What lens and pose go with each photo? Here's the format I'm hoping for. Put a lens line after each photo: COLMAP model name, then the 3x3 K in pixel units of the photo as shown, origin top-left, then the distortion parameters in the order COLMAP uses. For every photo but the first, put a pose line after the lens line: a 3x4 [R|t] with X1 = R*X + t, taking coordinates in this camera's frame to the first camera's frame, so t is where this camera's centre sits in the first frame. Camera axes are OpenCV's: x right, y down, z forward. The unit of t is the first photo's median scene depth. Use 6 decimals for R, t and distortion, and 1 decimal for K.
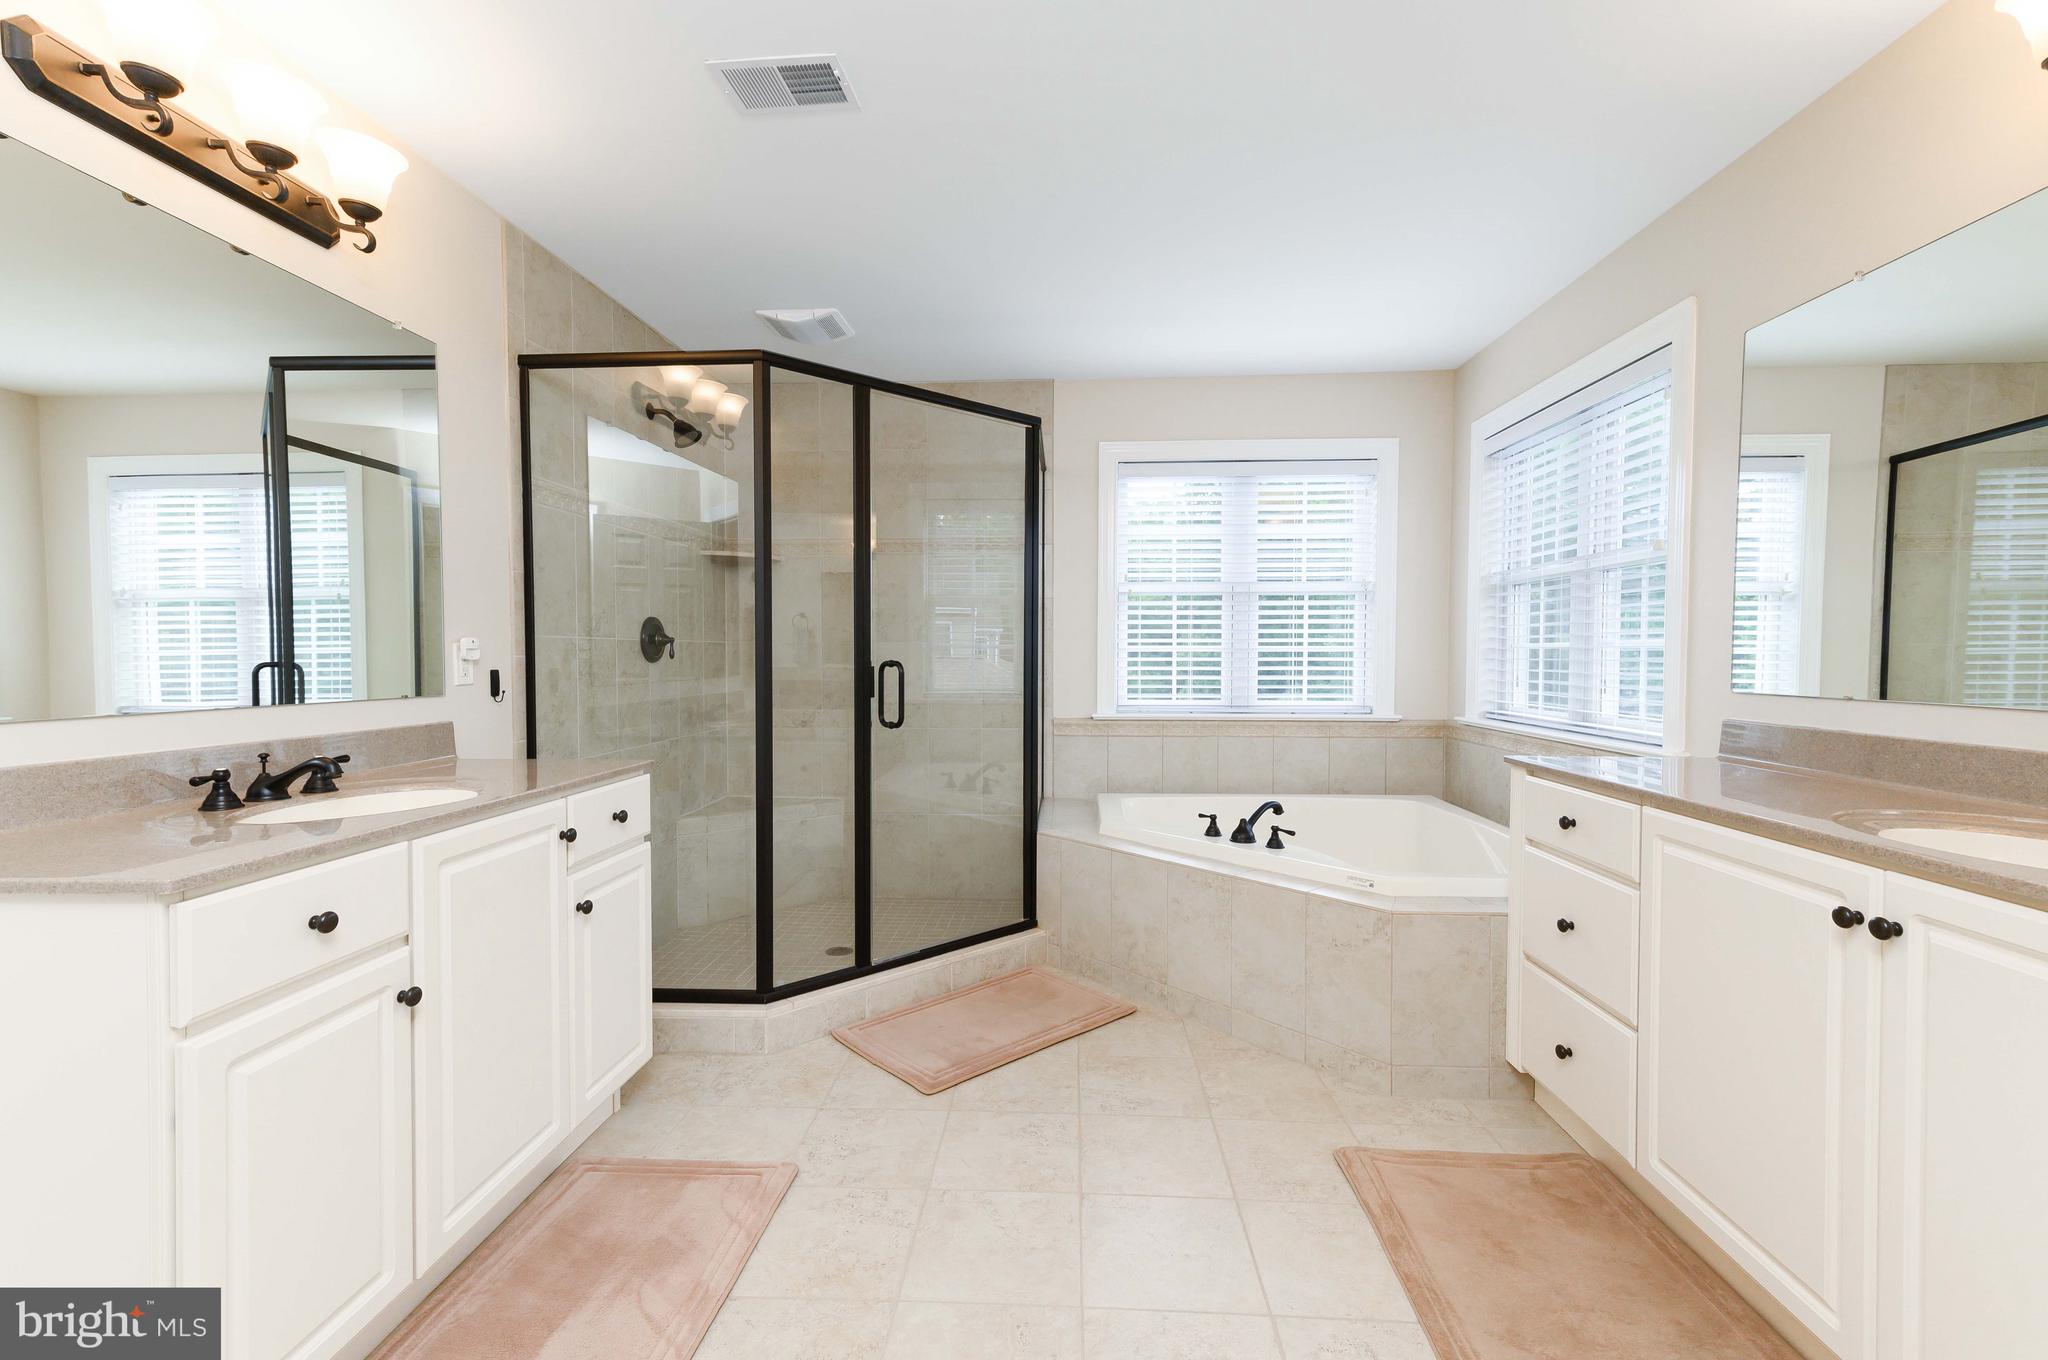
lens RADIAL K [[888.1, 0, 1024.0], [0, 888.1, 680.0], [0, 0, 1]] dist [0.014320, -0.000071]
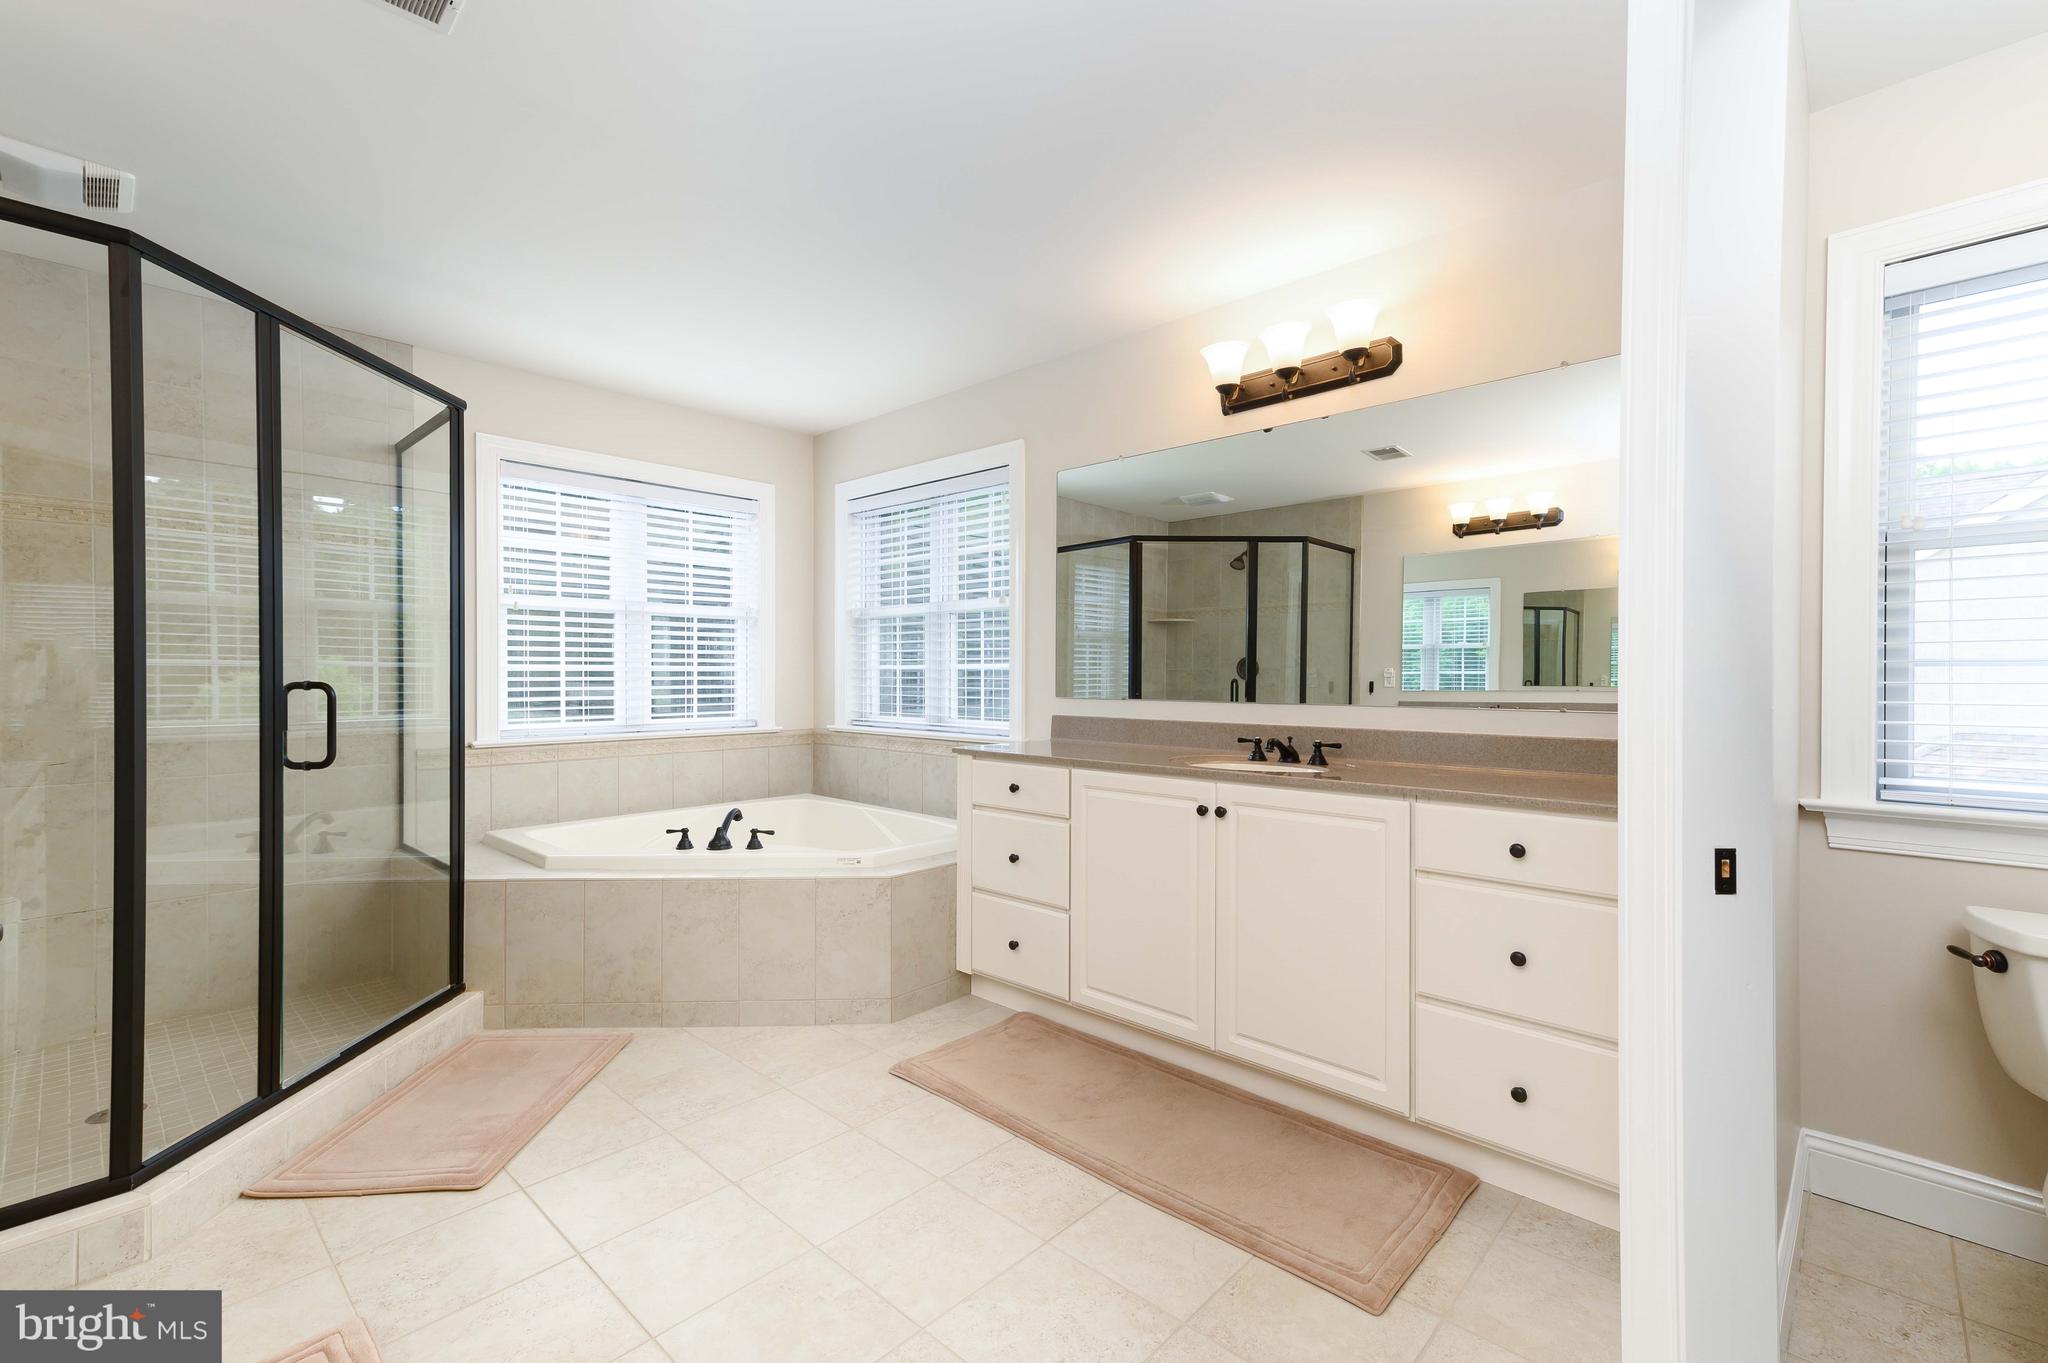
lens RADIAL K [[891.7, 0, 1024.0], [0, 891.7, 681.5], [0, 0, 1]] dist [0.022067, -0.000118]
pose [[0.645692, -0.006636, 0.763569, -0.332399], [0.022377, 0.999697, -0.010234, -0.000017], [-0.763270, 0.023695, 0.645645, 0.022214]]
